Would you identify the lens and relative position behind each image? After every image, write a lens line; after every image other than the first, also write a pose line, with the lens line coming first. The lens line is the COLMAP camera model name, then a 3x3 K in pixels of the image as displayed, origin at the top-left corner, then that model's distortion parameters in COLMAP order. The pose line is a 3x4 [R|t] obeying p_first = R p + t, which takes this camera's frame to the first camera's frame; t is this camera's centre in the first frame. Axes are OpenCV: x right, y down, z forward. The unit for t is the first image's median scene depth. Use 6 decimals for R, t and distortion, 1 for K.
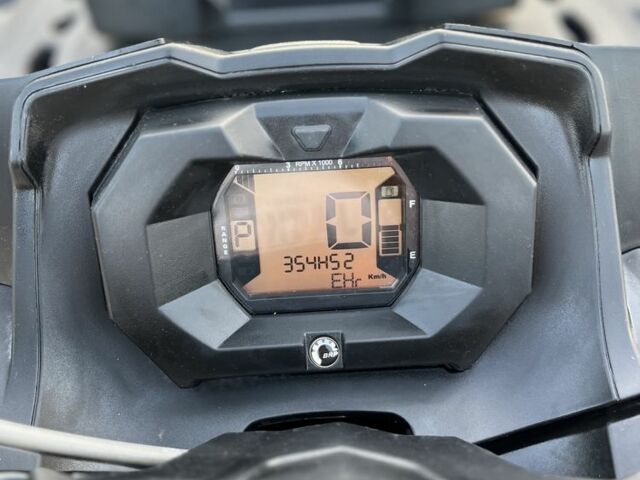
lens RADIAL K [[651.9, 0, 324.9], [0, 651.9, 240.4], [0, 0, 1]] dist [0.043804, -0.047517]
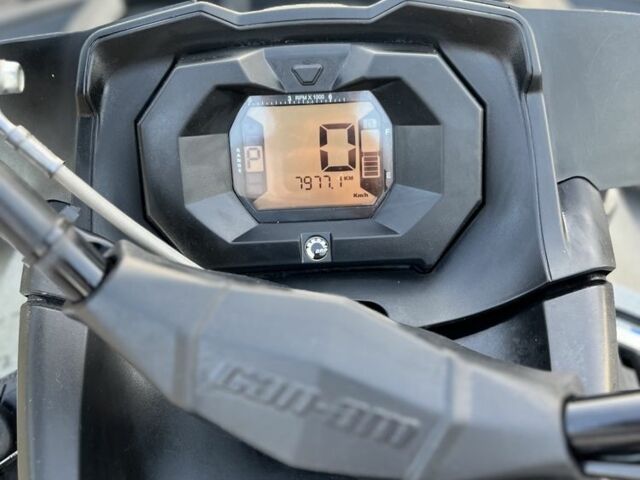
lens RADIAL K [[651.9, 0, 324.9], [0, 651.9, 240.4], [0, 0, 1]] dist [0.043804, -0.047517]
pose [[0.999545, 0.008493, -0.028955, 0.052825], [-0.011430, 0.994635, -0.102810, 0.293291], [0.027926, 0.103094, 0.994279, -0.247923]]
